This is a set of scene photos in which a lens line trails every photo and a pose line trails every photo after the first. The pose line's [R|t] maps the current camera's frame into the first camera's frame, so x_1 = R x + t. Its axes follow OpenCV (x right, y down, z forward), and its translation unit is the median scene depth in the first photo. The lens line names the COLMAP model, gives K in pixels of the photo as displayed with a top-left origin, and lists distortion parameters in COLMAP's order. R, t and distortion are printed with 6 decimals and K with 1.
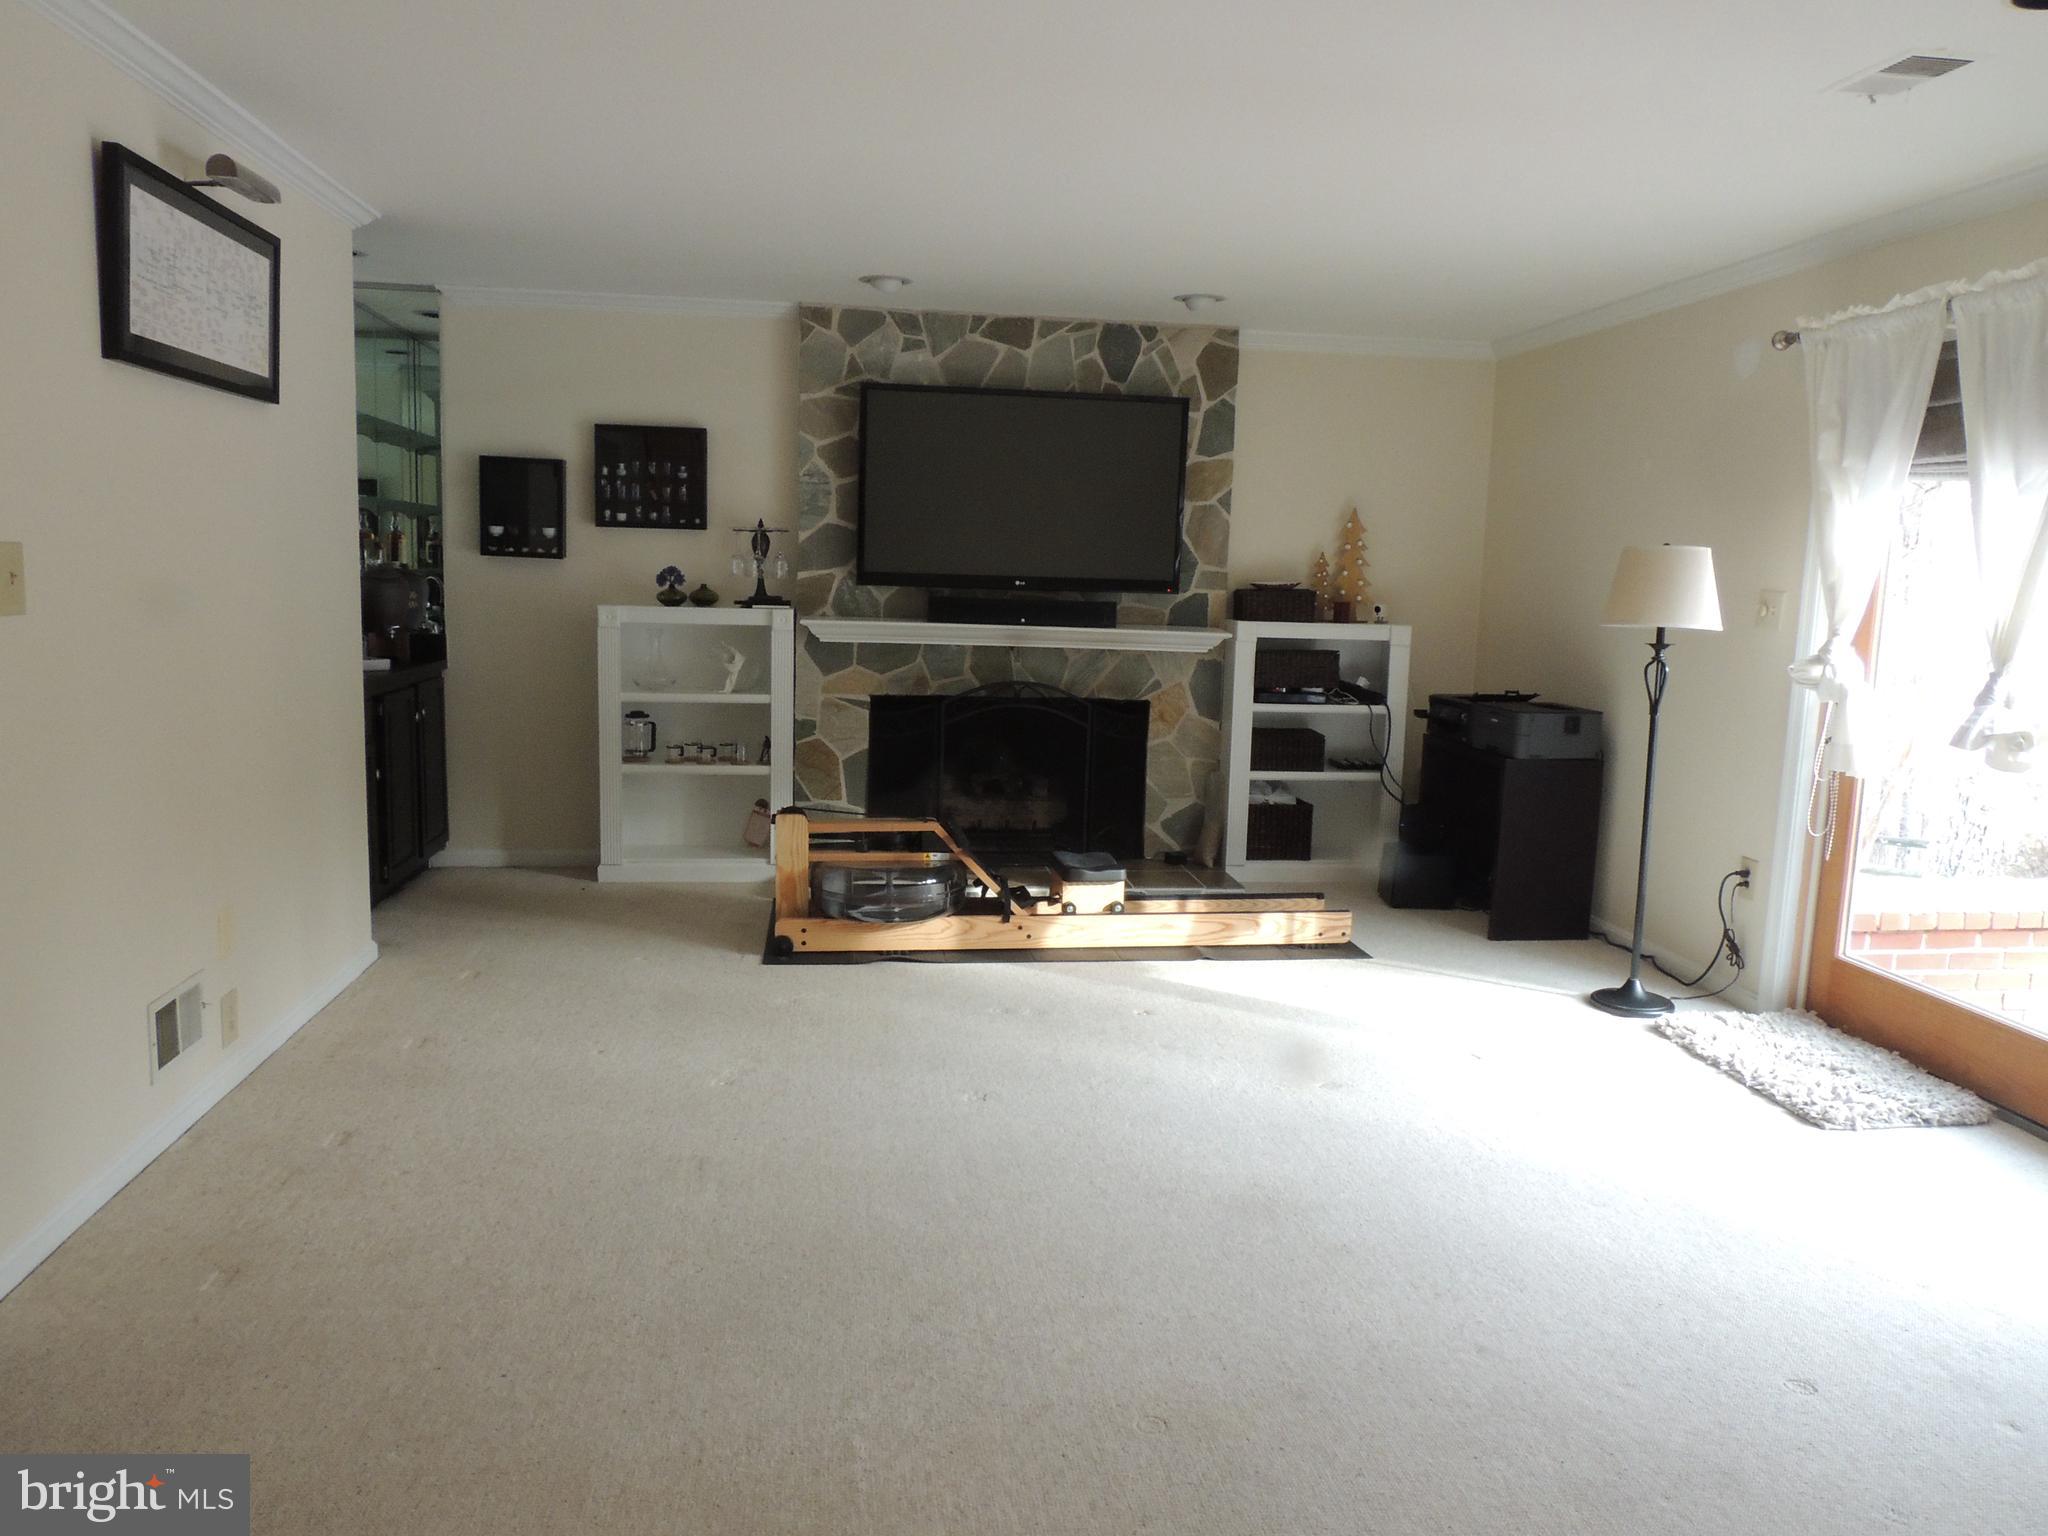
lens RADIAL K [[1461.2, 0, 1023.6], [0, 1461.2, 769.1], [0, 0, 1]] dist [-0.031605, 0.022314]
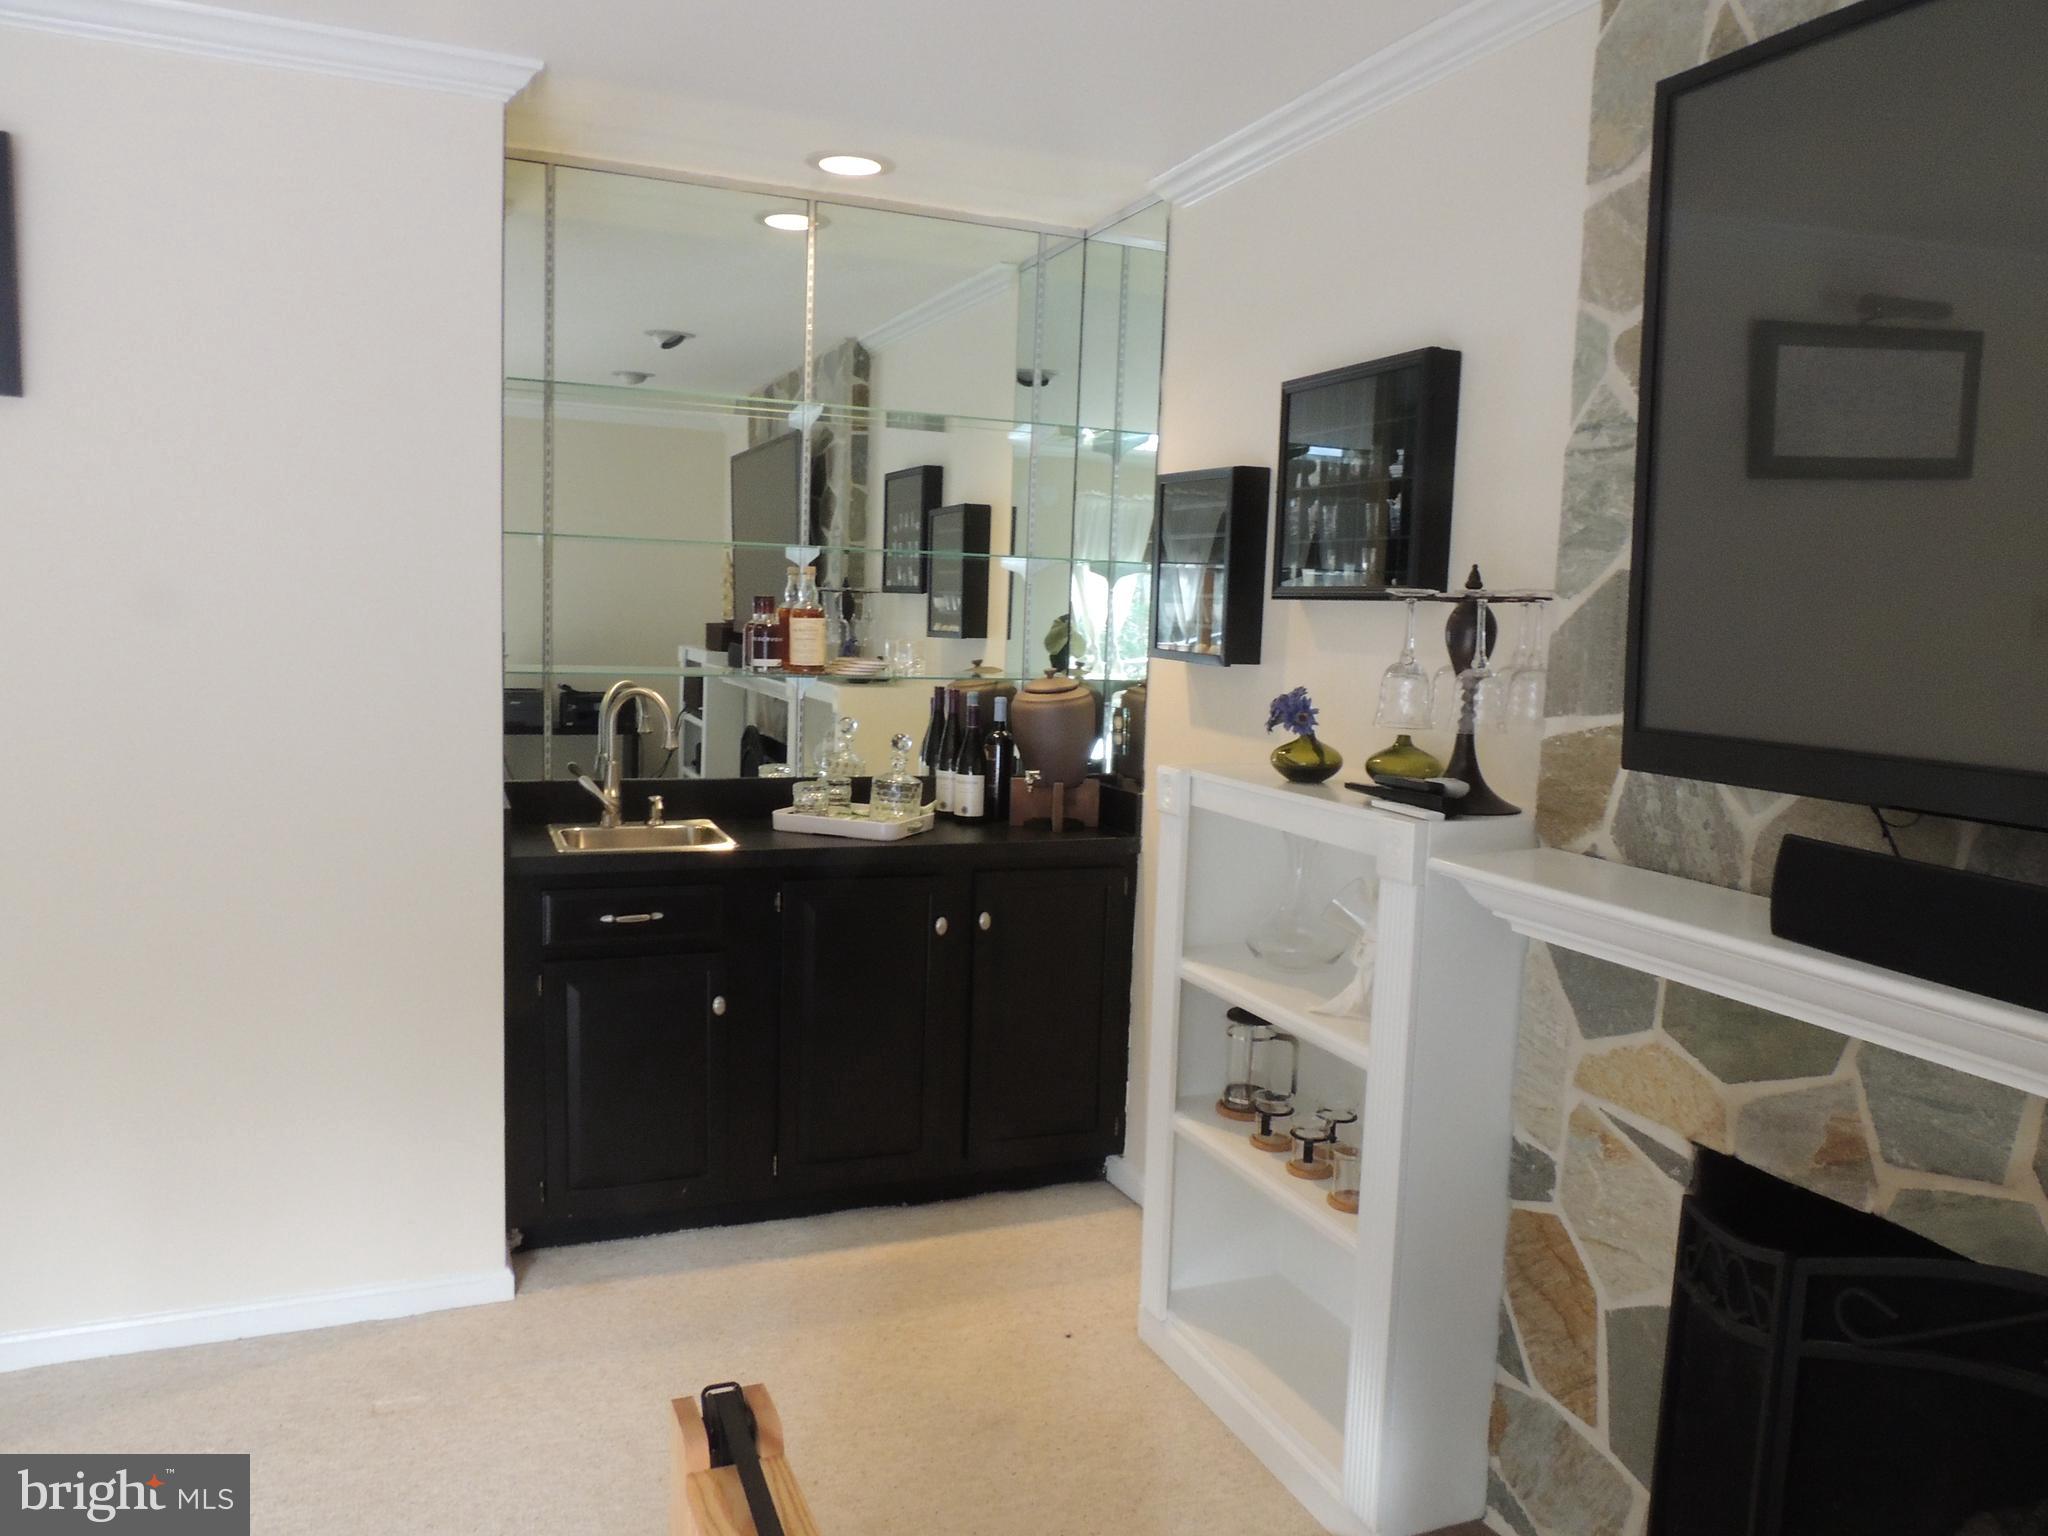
lens RADIAL K [[1461.2, 0, 1023.6], [0, 1461.2, 769.1], [0, 0, 1]] dist [-0.031605, 0.022314]
pose [[0.257442, 0.081102, -0.962884, 0.142073], [-0.158282, 0.986552, 0.040776, -0.118562], [0.953242, 0.141910, 0.266817, 0.800279]]
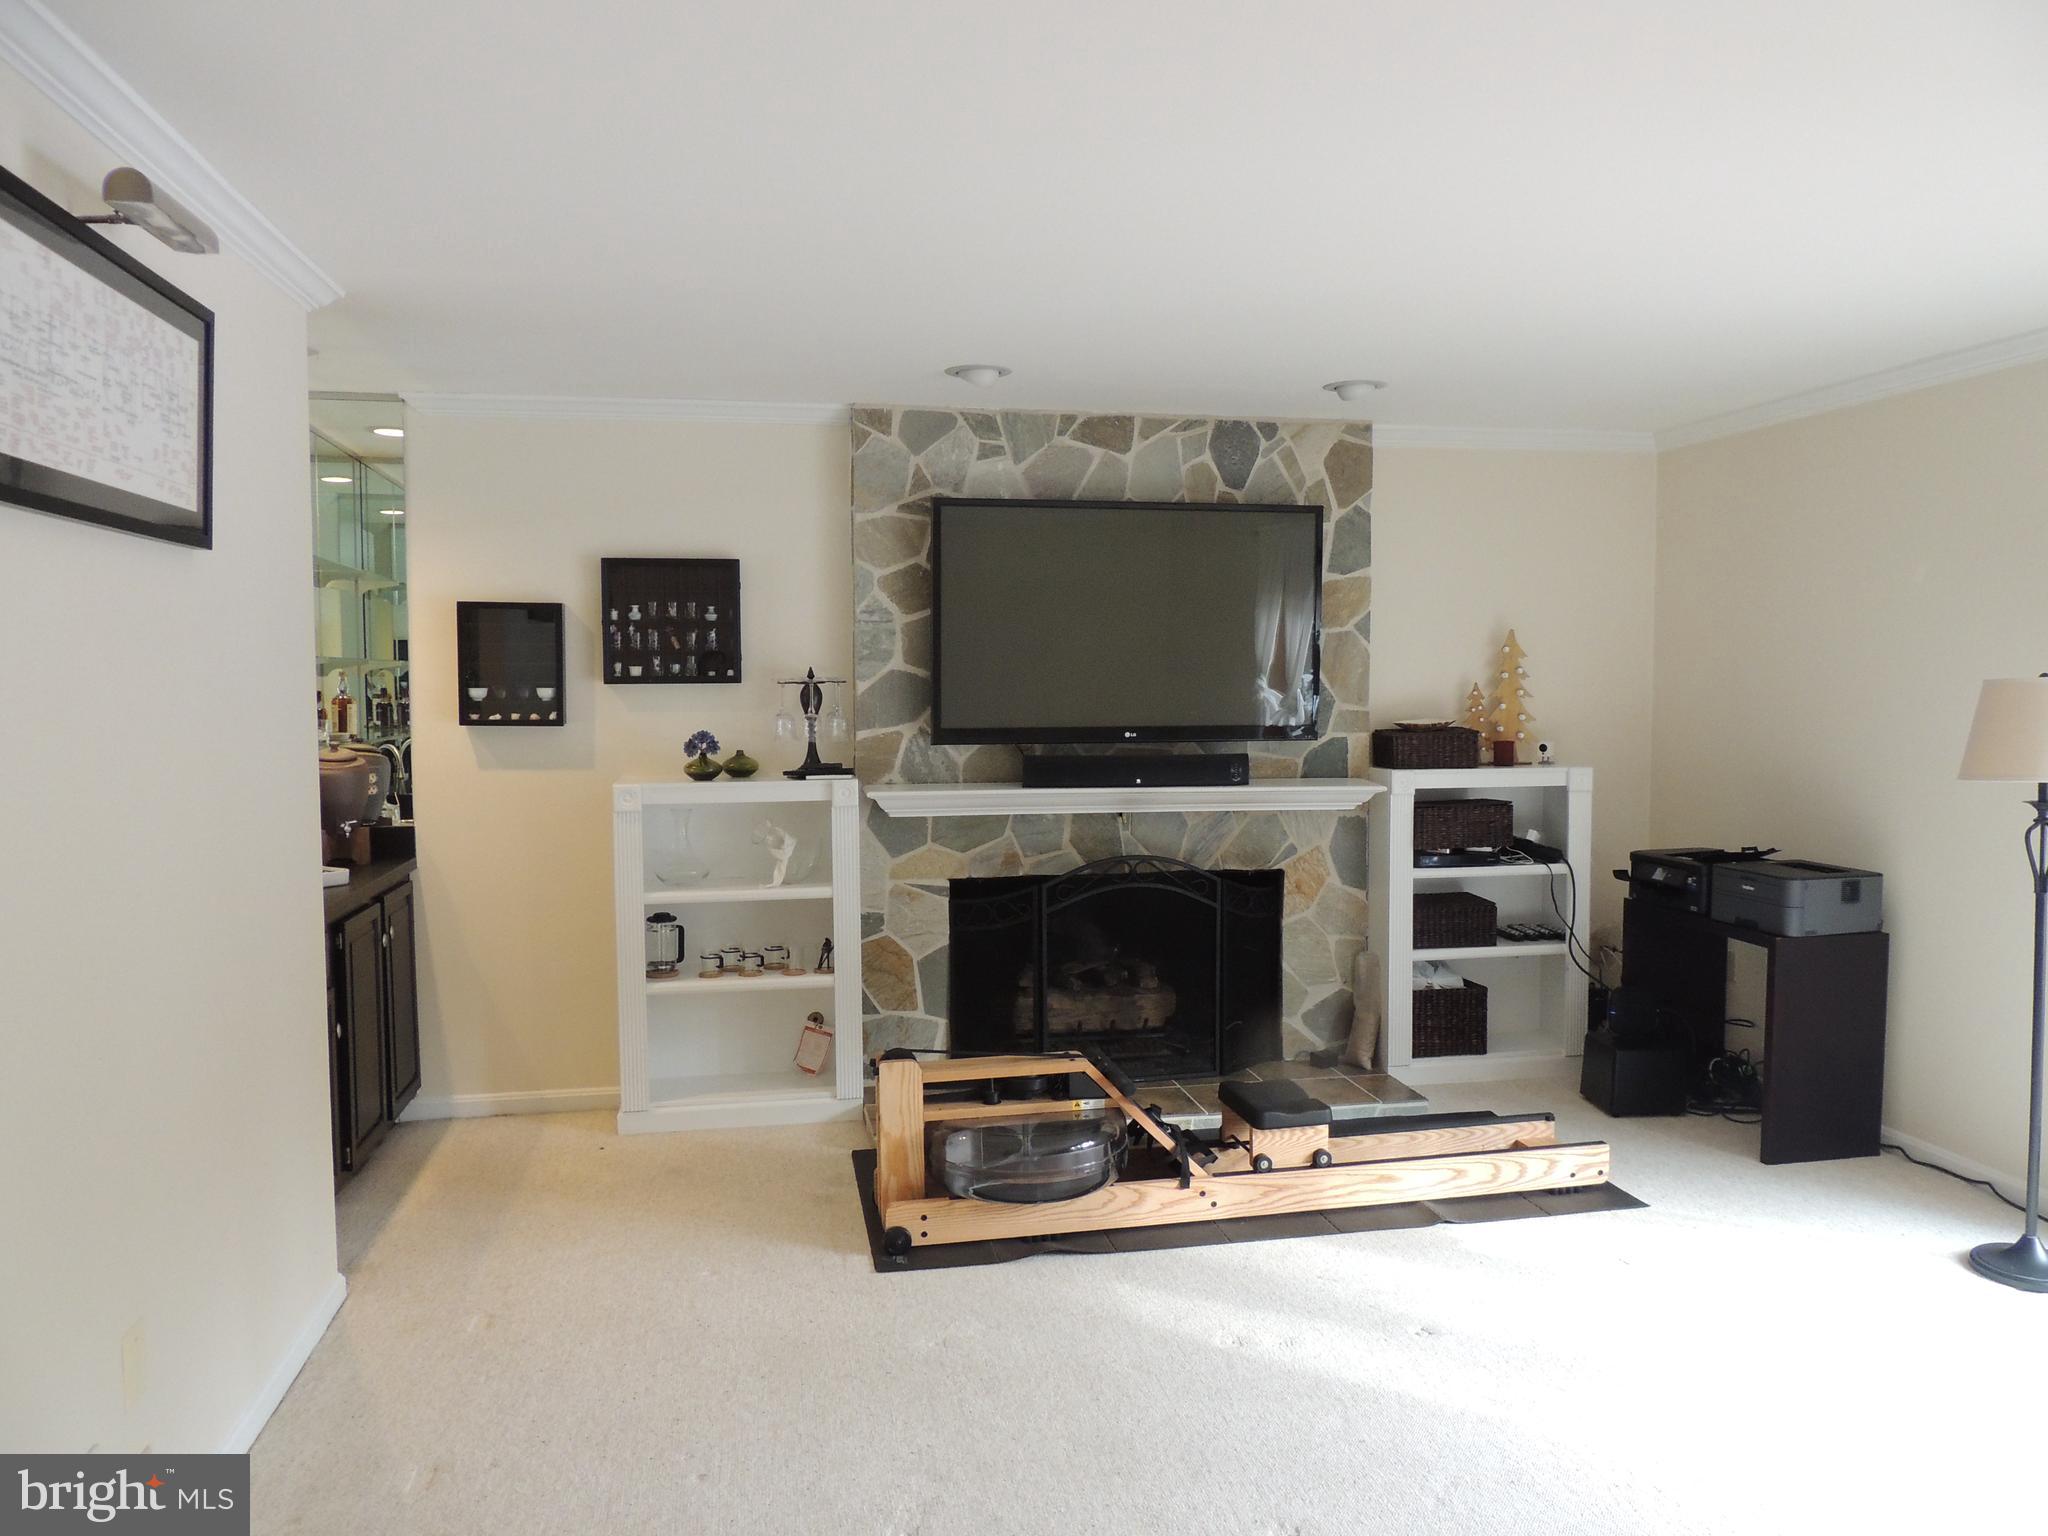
lens RADIAL K [[1461.2, 0, 1023.6], [0, 1461.2, 769.1], [0, 0, 1]] dist [-0.031605, 0.022314]
pose [[0.997777, -0.038041, 0.054724, -0.108495], [0.041985, 0.996461, -0.072823, -0.051757], [-0.051760, 0.074959, 0.995842, 0.192566]]
